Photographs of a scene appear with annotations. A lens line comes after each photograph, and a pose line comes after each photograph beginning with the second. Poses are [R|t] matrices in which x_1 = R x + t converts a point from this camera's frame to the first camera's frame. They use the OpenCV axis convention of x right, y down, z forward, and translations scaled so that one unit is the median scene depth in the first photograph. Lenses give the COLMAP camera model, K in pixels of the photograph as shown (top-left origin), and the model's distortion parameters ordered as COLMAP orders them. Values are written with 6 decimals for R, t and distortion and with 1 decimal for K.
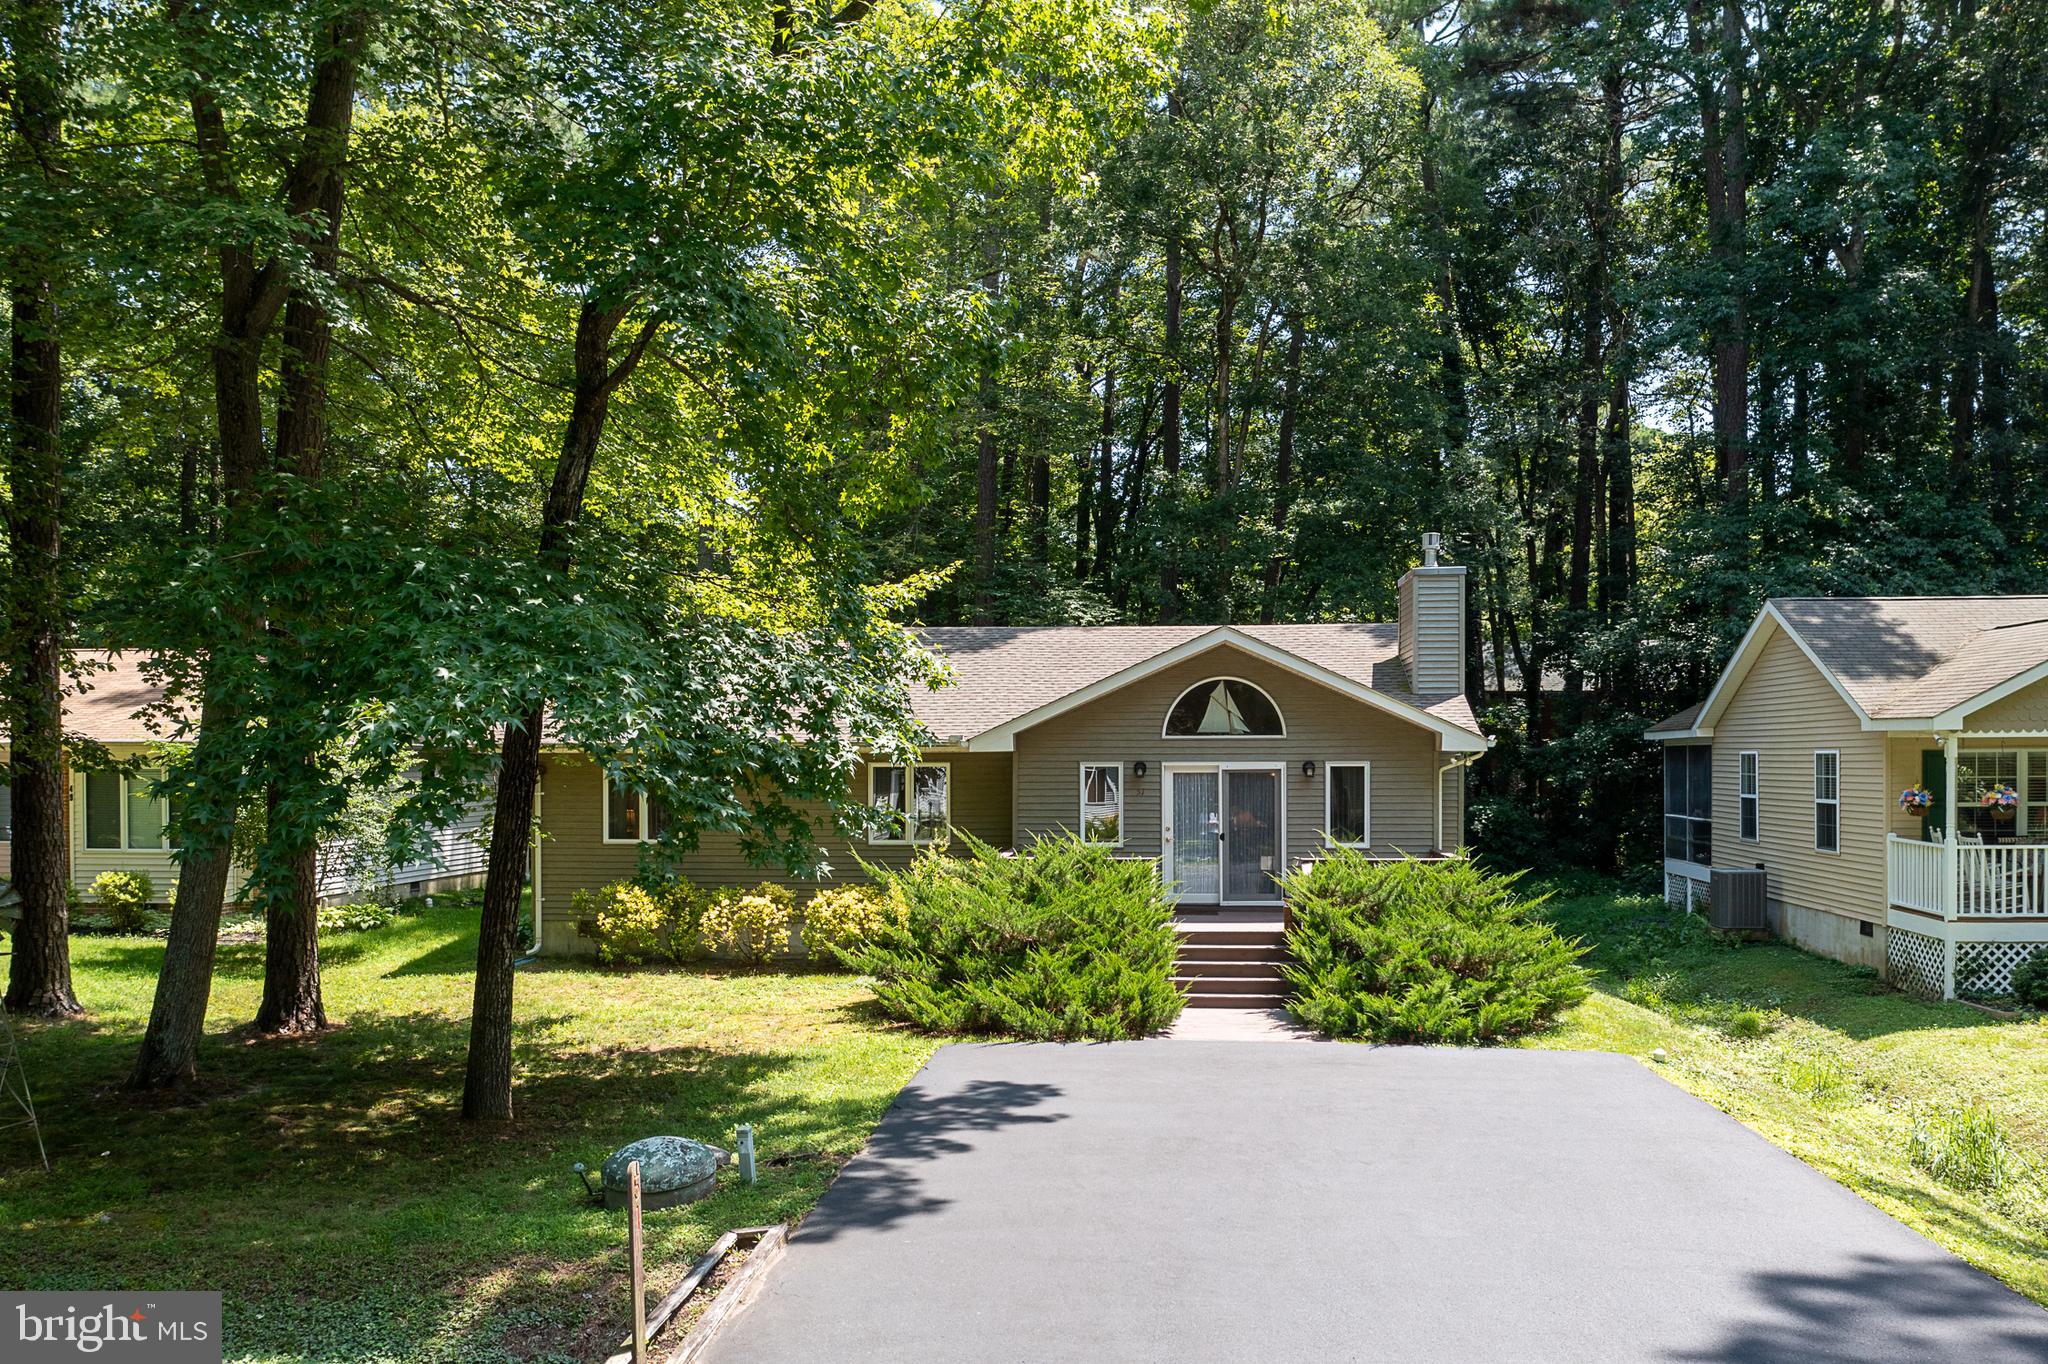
lens RADIAL K [[1640.9, 0, 1026.0], [0, 1640.9, 778.6], [0, 0, 1]] dist [-0.035396, -0.000576]
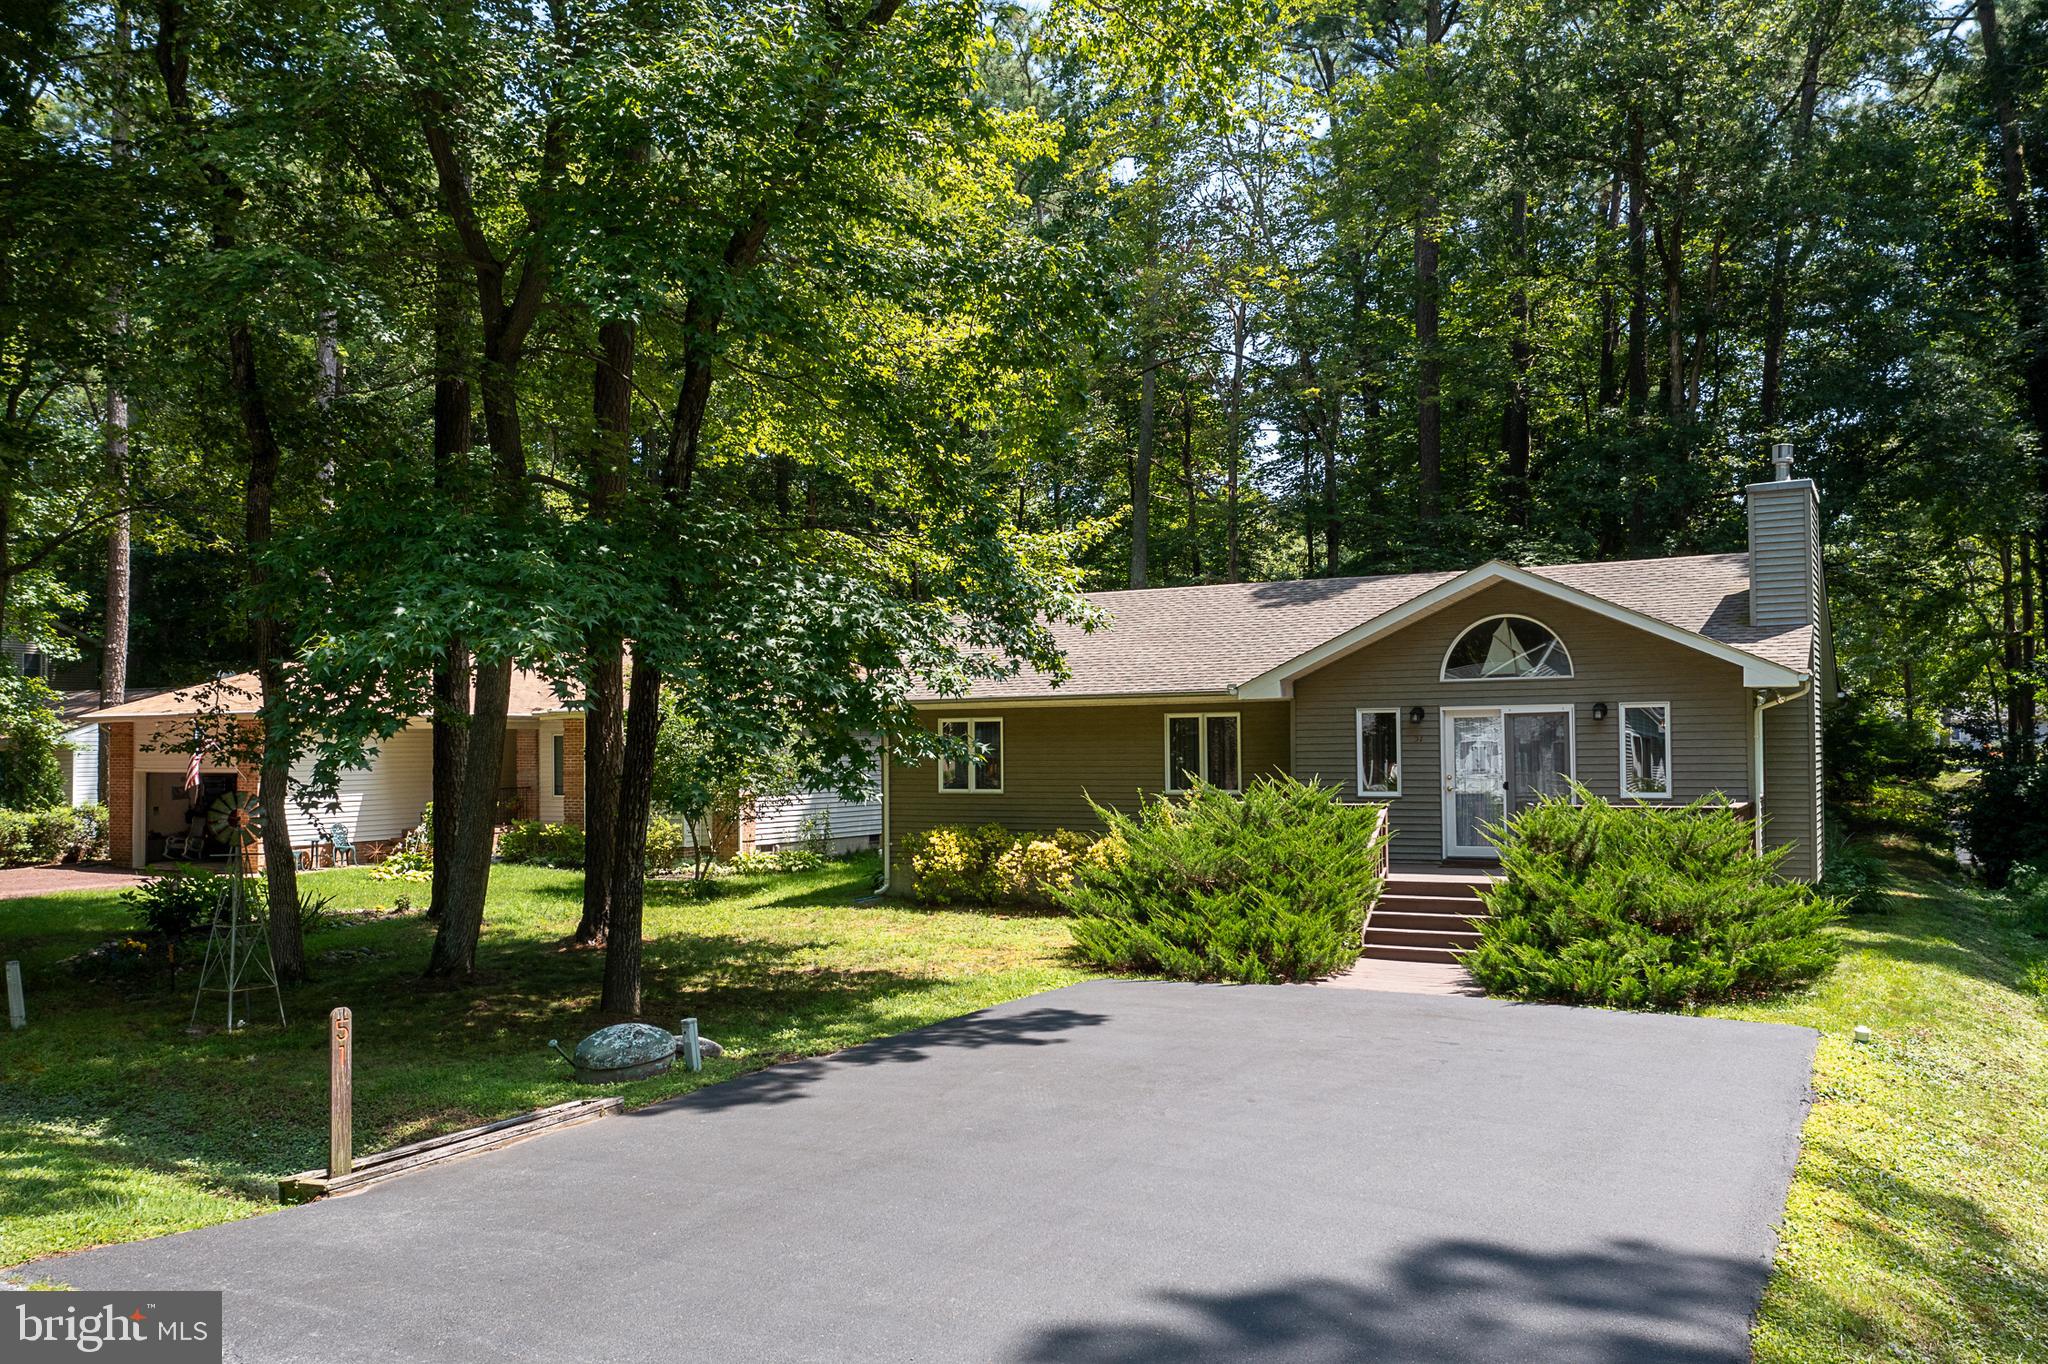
lens RADIAL K [[1616.5, 0, 1024.0], [0, 1616.5, 682.0], [0, 0, 1]] dist [-0.016891, -0.000092]
pose [[0.910090, -0.024609, -0.413679, 0.301487], [0.003845, 0.998694, -0.050952, 0.026832], [0.414392, 0.044781, 0.908996, 0.060531]]
